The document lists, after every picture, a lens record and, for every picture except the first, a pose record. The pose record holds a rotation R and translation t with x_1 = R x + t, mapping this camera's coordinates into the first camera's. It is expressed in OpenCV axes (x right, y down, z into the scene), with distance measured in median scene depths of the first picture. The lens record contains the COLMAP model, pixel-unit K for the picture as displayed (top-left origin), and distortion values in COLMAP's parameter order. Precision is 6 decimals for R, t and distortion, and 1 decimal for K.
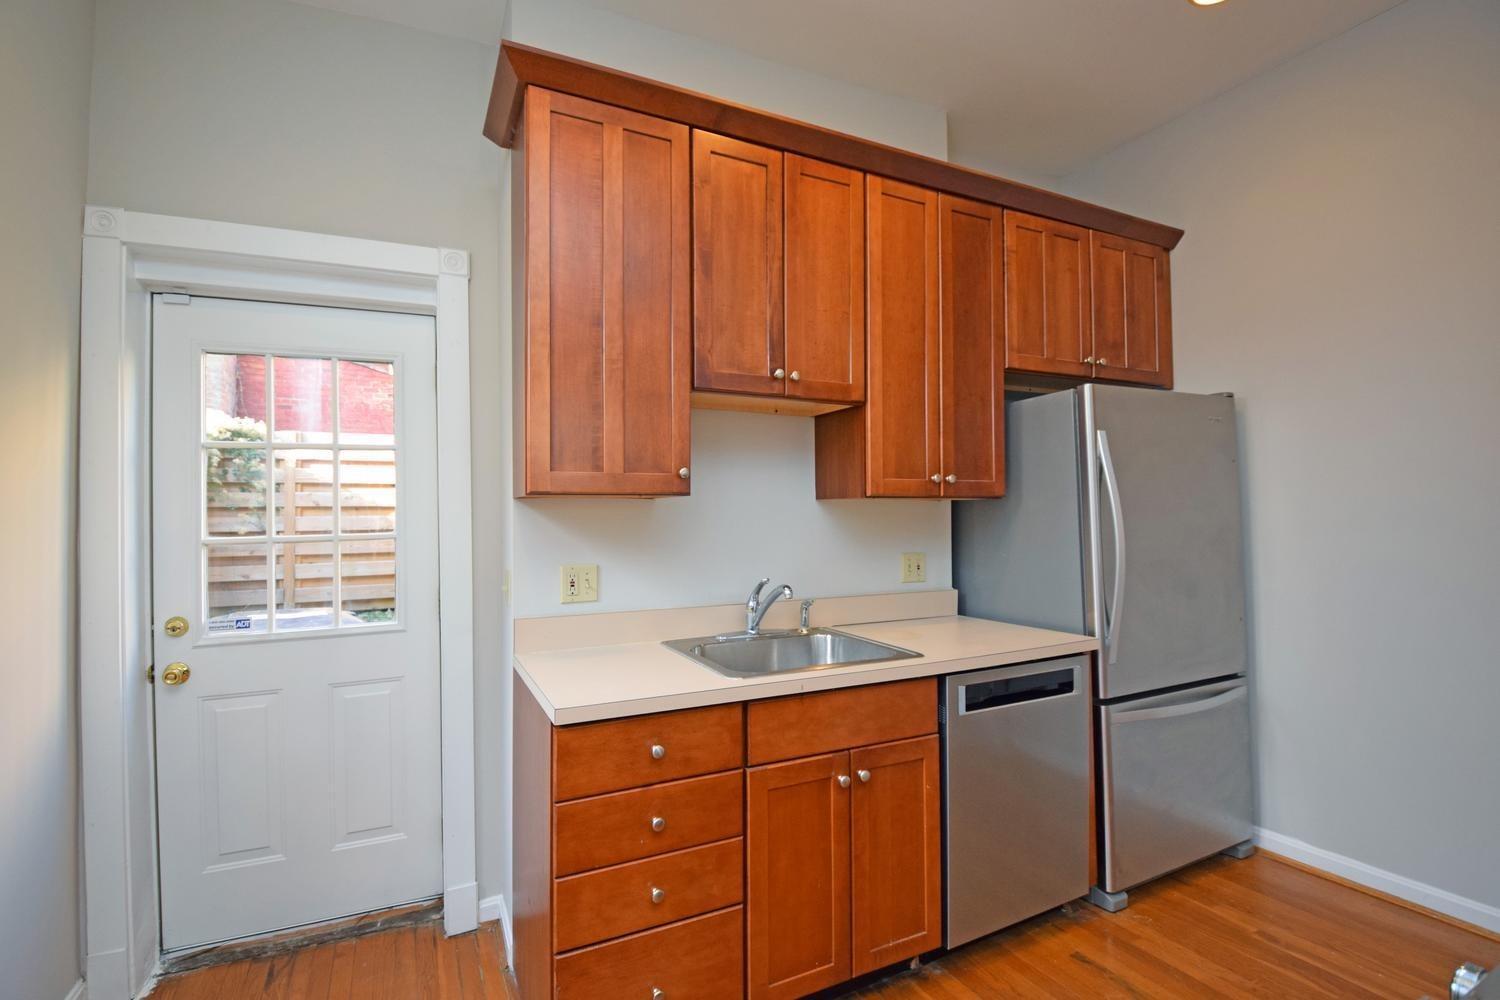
lens RADIAL K [[688.6, 0, 750.0], [0, 688.6, 500.0], [0, 0, 1]] dist [0.000117, -0.013279]
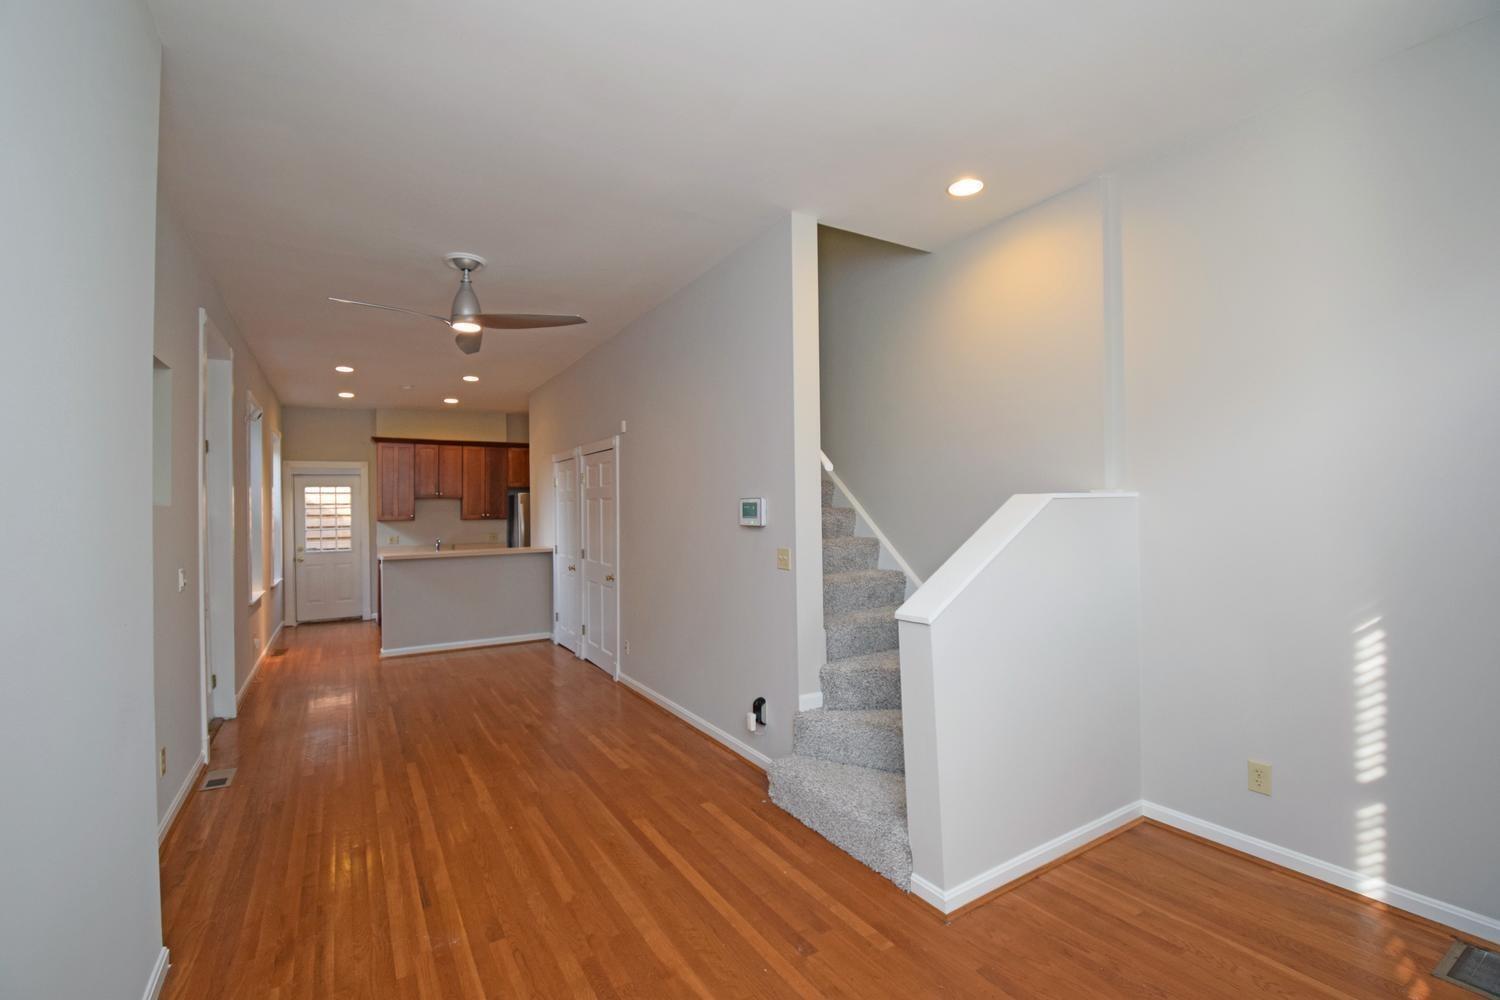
lens RADIAL K [[649.6, 0, 743.5], [0, 649.6, 494.0], [0, 0, 1]] dist [0.002523, -0.009320]
pose [[0.995420, -0.006590, 0.095375, 1.711720], [0.007954, 0.999871, -0.013934, -0.103908], [-0.095270, 0.014628, 0.995344, -3.625436]]
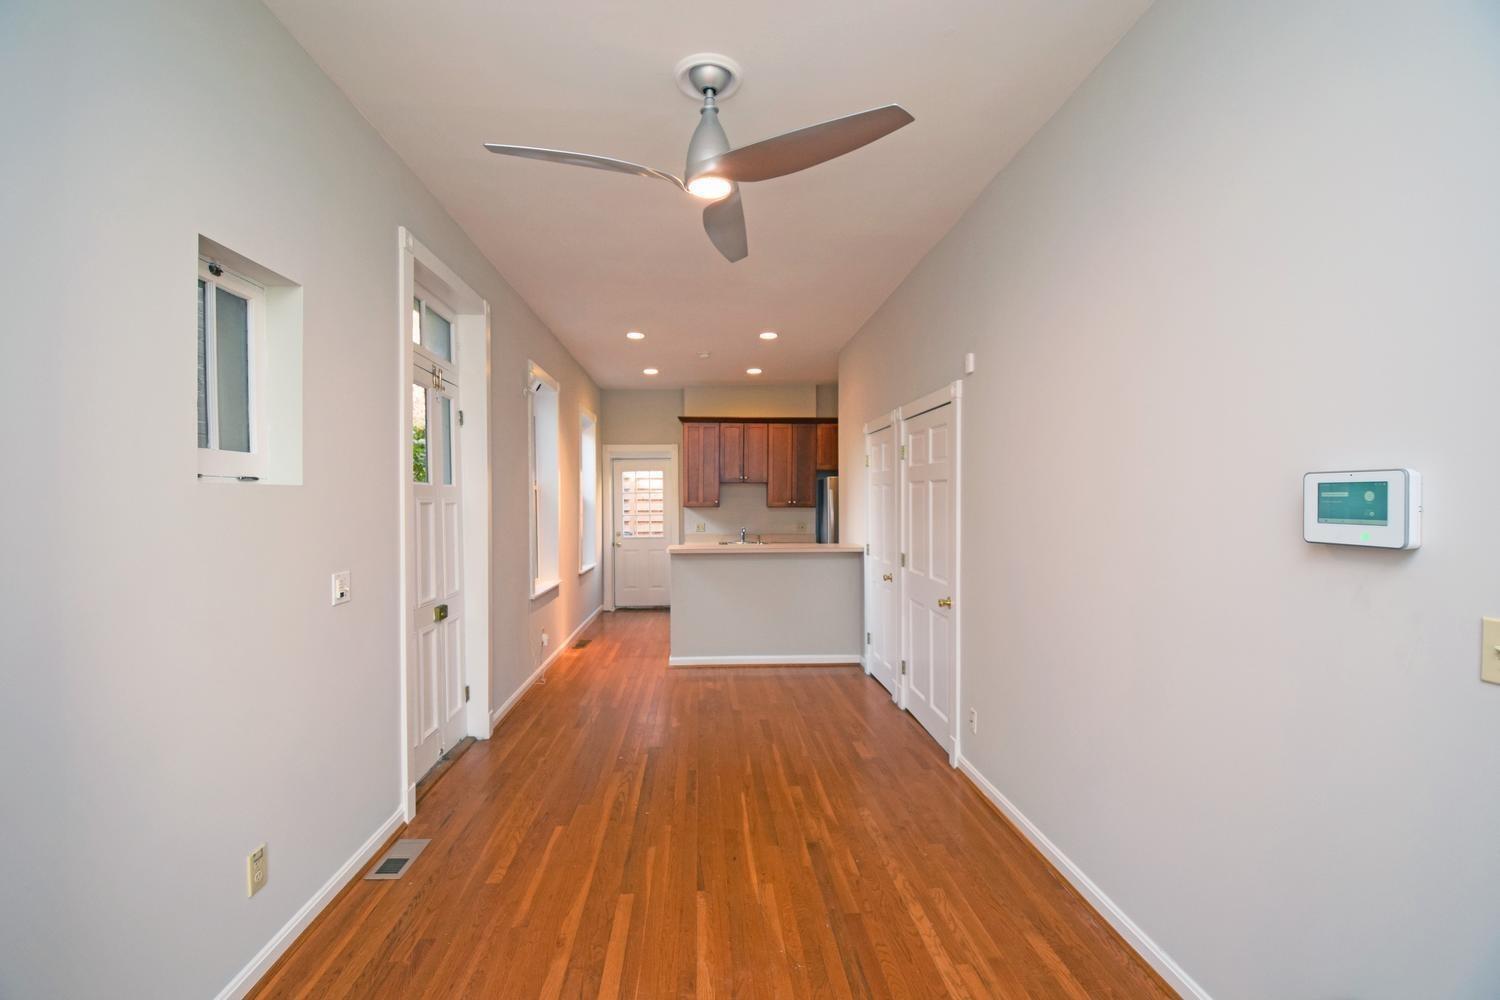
lens RADIAL K [[649.6, 0, 743.5], [0, 649.6, 494.0], [0, 0, 1]] dist [0.002523, -0.009320]
pose [[0.924854, 0.002153, -0.380317, 1.575810], [-0.001443, 0.999997, 0.002153, -0.093420], [0.380320, -0.001442, 0.924854, -2.682565]]
